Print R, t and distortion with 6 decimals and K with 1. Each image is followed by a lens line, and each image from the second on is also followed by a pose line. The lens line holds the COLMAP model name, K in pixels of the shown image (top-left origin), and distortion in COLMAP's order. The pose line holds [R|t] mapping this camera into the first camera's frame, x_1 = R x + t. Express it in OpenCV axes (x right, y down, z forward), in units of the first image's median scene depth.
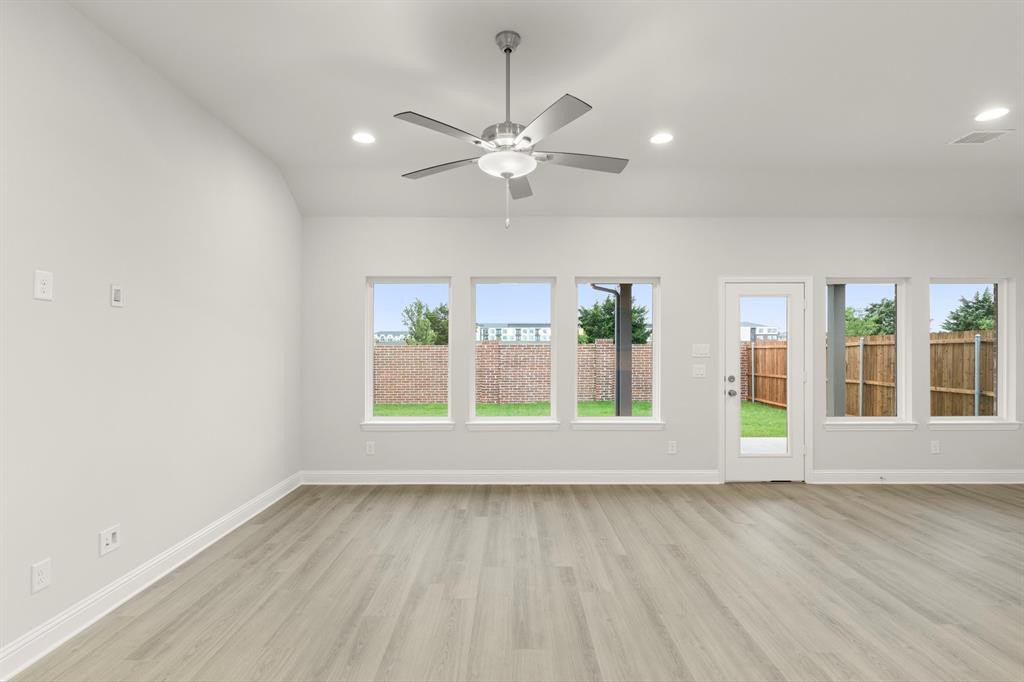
lens RADIAL K [[486.8, 0, 511.0], [0, 486.8, 346.1], [0, 0, 1]] dist [-0.000951, -0.000175]
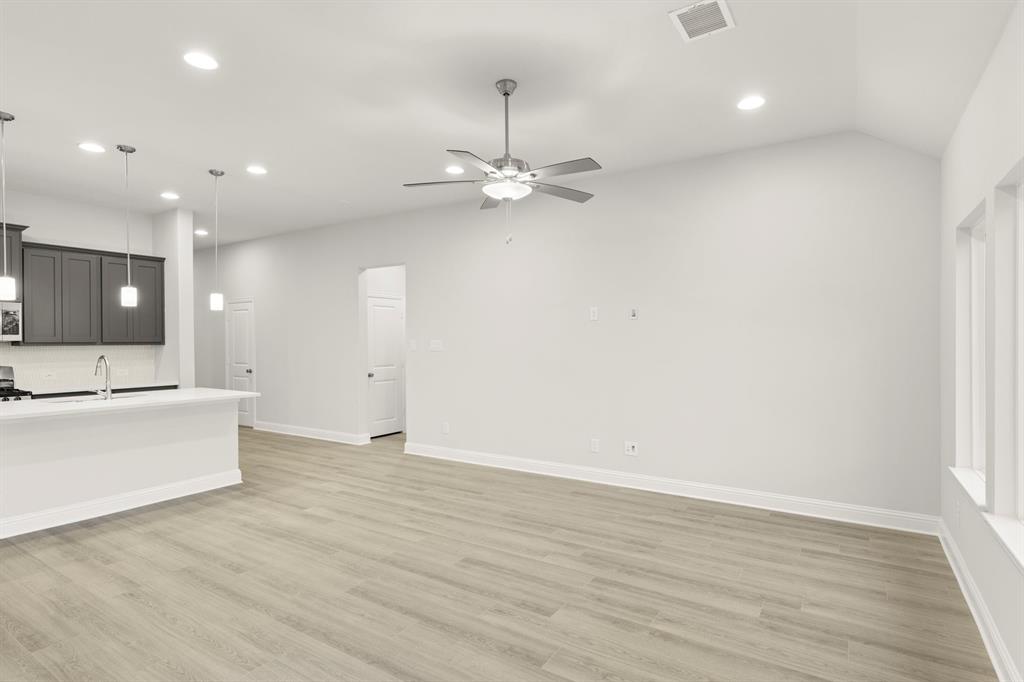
lens RADIAL K [[528.5, 0, 509.9], [0, 528.5, 345.9], [0, 0, 1]] dist [-0.001493, 0.000122]
pose [[-0.545278, 0.009967, -0.838196, 0.697464], [-0.001200, 0.999919, 0.012671, -0.005058], [0.838255, 0.007915, -0.545222, 1.111770]]
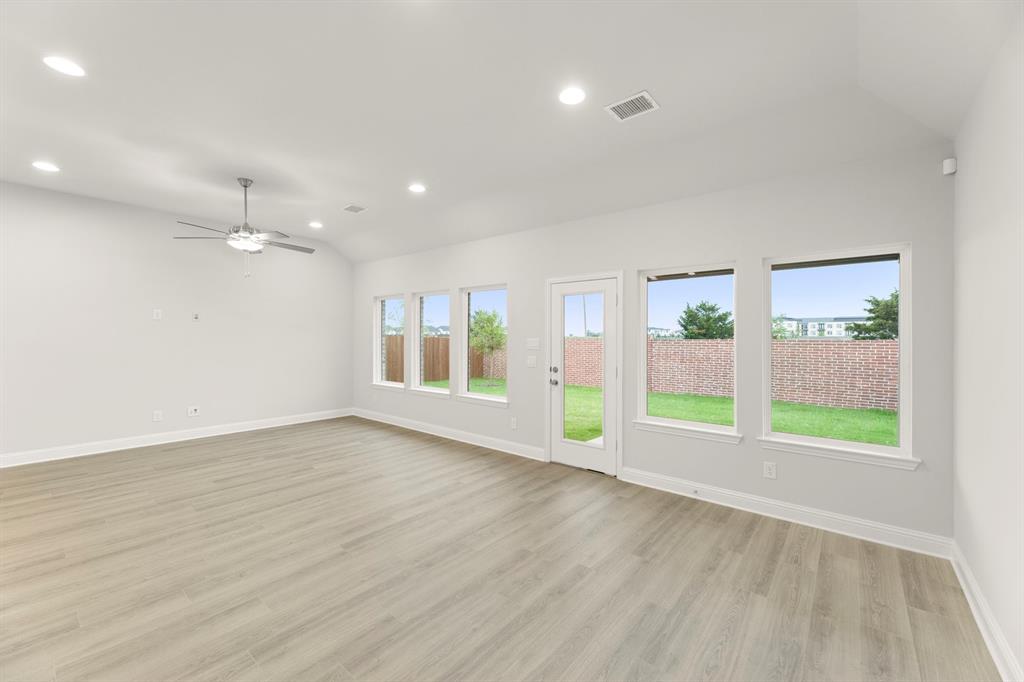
lens RADIAL K [[409.9, 0, 512.0], [0, 409.9, 341.0], [0, 0, 1]] dist [0.000319, 0.000036]
pose [[0.768681, 0.011962, -0.639520, 1.219009], [-0.010544, 0.999926, 0.006029, -0.003514], [0.639545, 0.002109, 0.768750, 0.270065]]
